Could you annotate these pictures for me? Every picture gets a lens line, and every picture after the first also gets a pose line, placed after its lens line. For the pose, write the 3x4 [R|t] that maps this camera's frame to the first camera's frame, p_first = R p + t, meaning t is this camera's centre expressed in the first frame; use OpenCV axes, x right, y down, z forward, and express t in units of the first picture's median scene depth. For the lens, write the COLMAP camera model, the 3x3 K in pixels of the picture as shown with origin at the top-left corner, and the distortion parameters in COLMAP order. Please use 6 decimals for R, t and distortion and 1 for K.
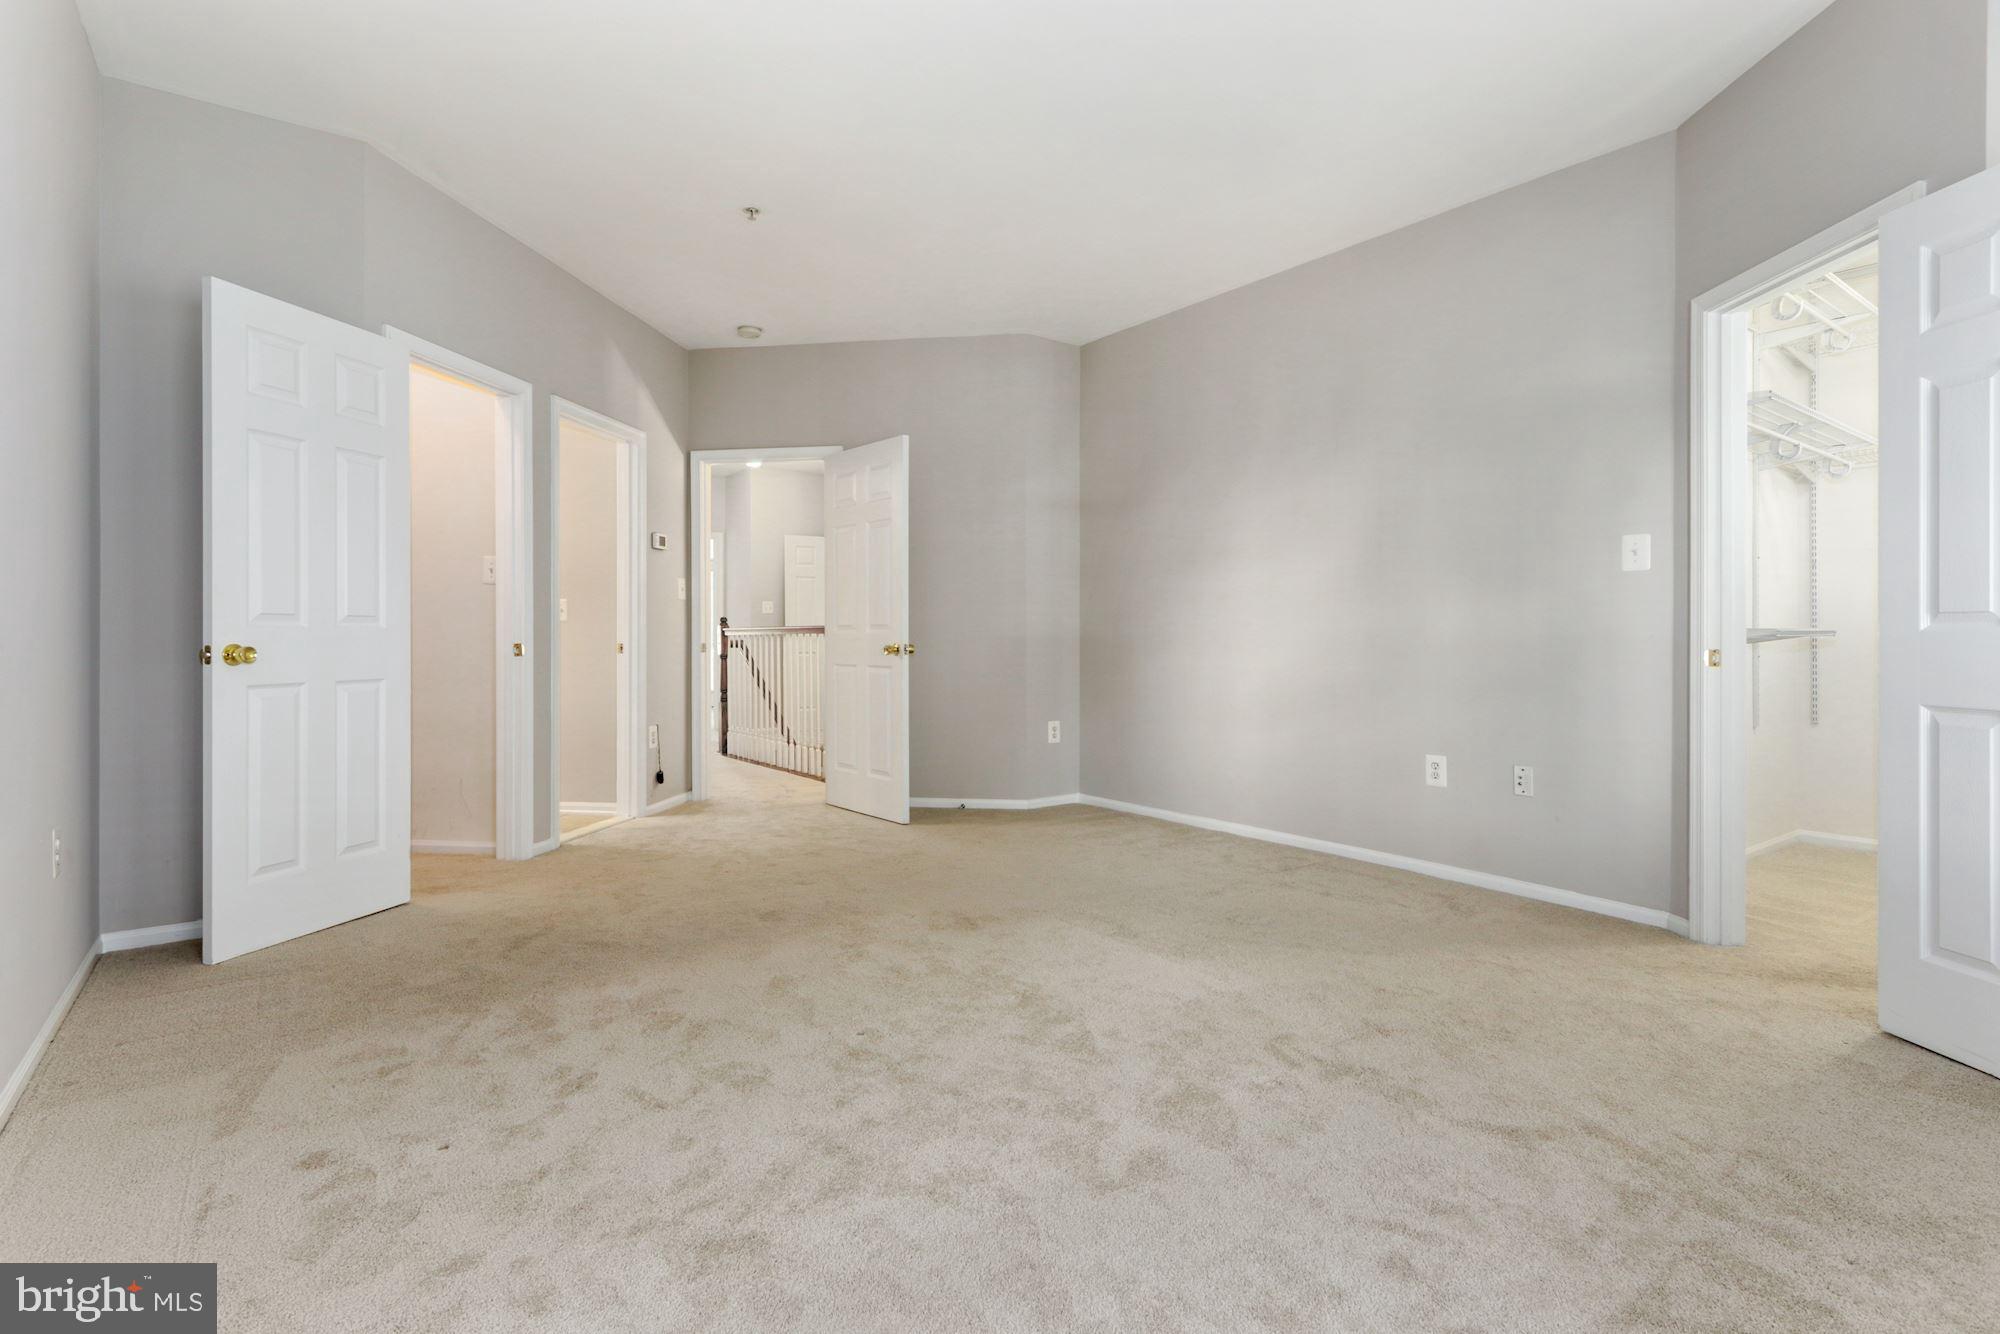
lens RADIAL K [[956.9, 0, 1025.2], [0, 956.9, 636.5], [0, 0, 1]] dist [-0.000635, -0.000773]
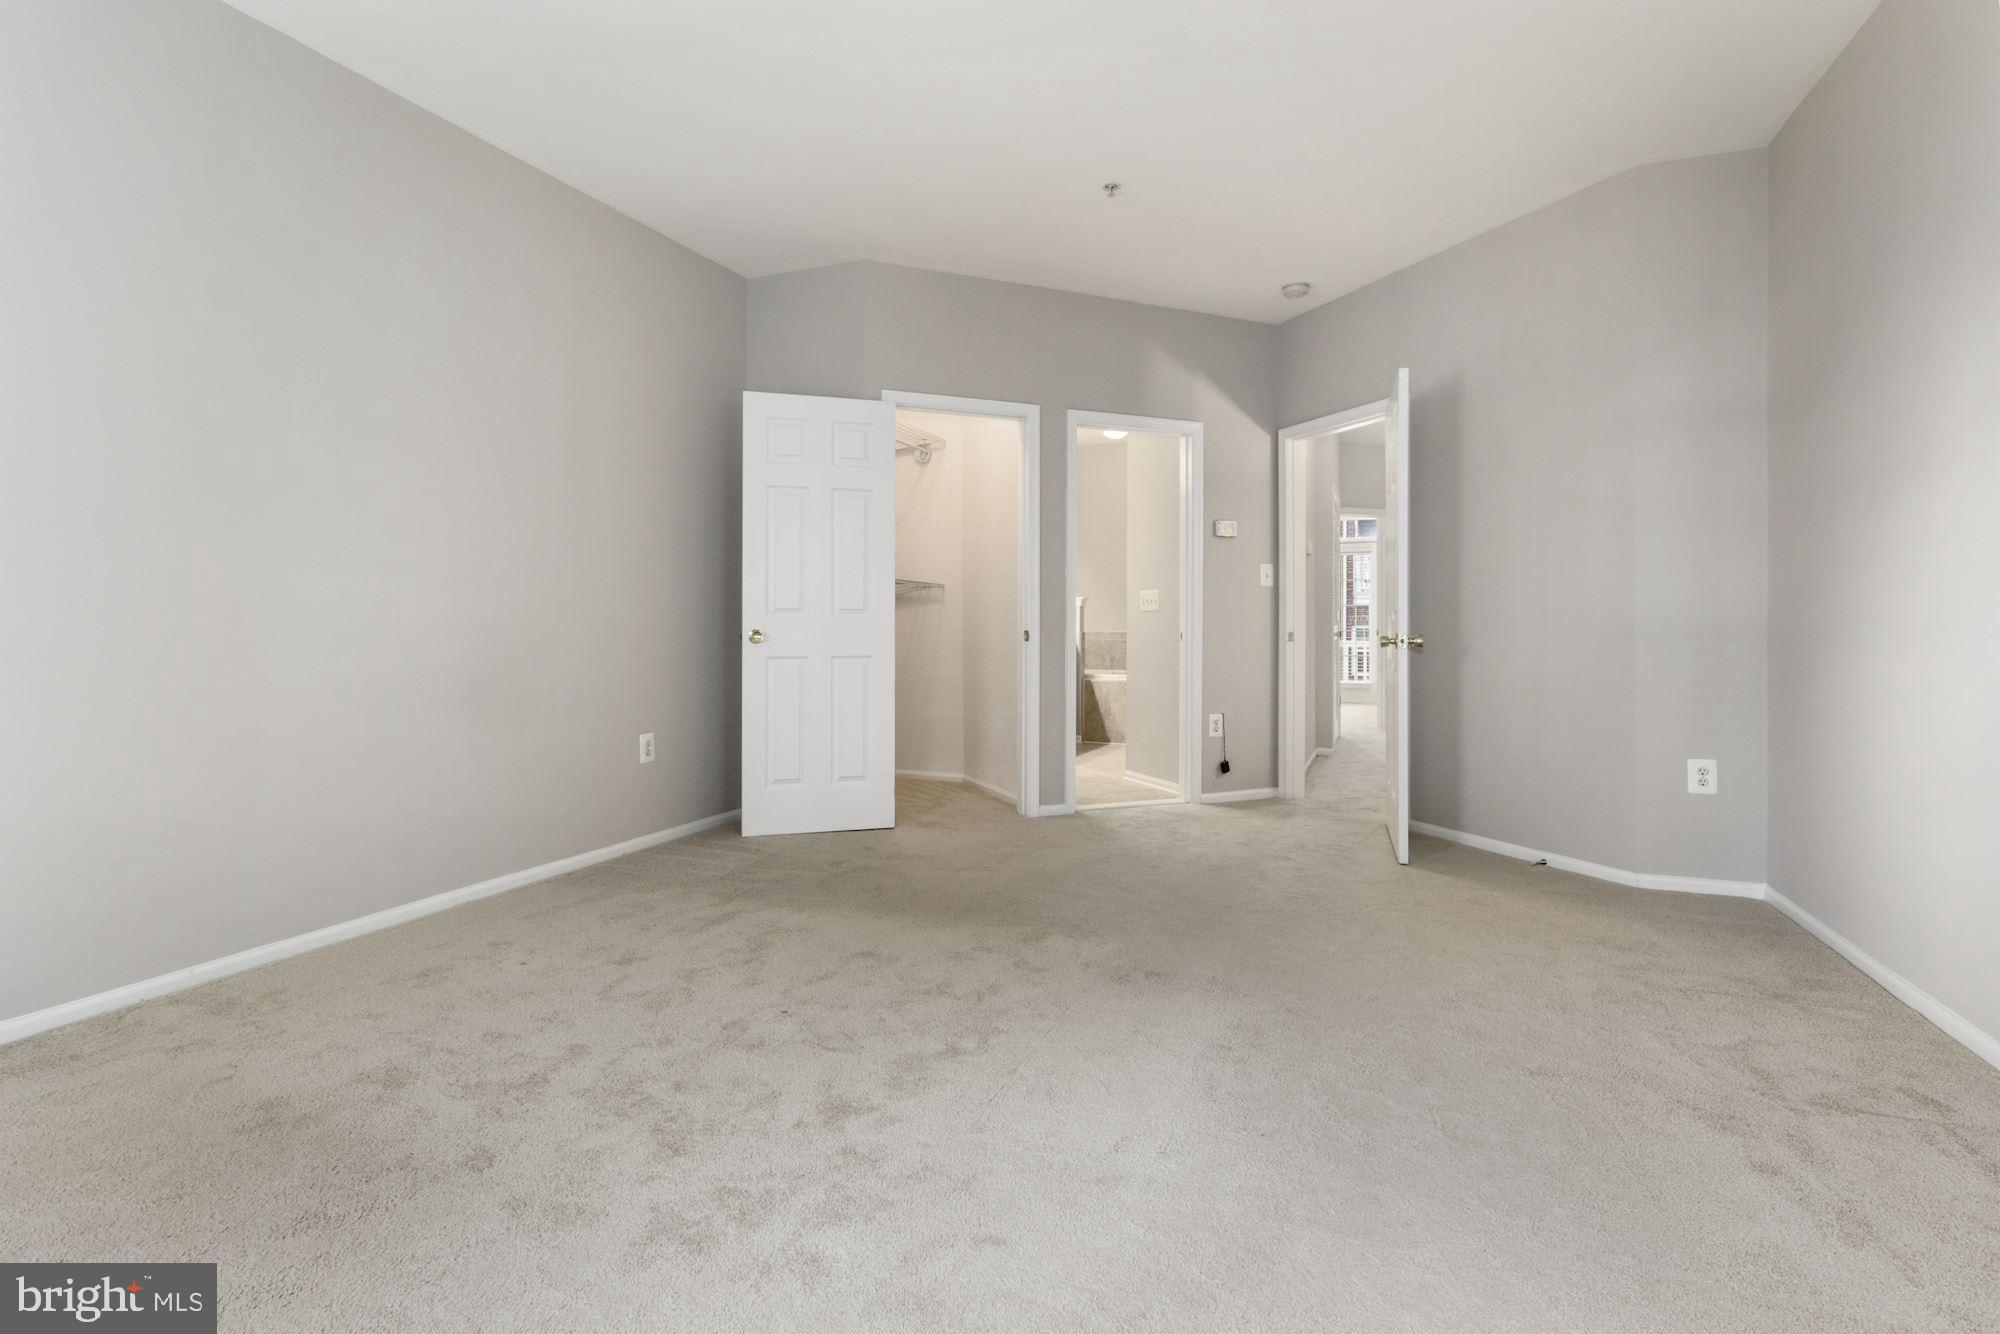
lens RADIAL K [[956.9, 0, 970.7], [0, 956.9, 622.9], [0, 0, 1]] dist [-0.000635, -0.000773]
pose [[0.508444, -0.001151, -0.861094, 0.366966], [-0.000457, 0.999999, -0.001606, -0.000305], [0.861095, 0.001210, 0.508443, 0.291993]]
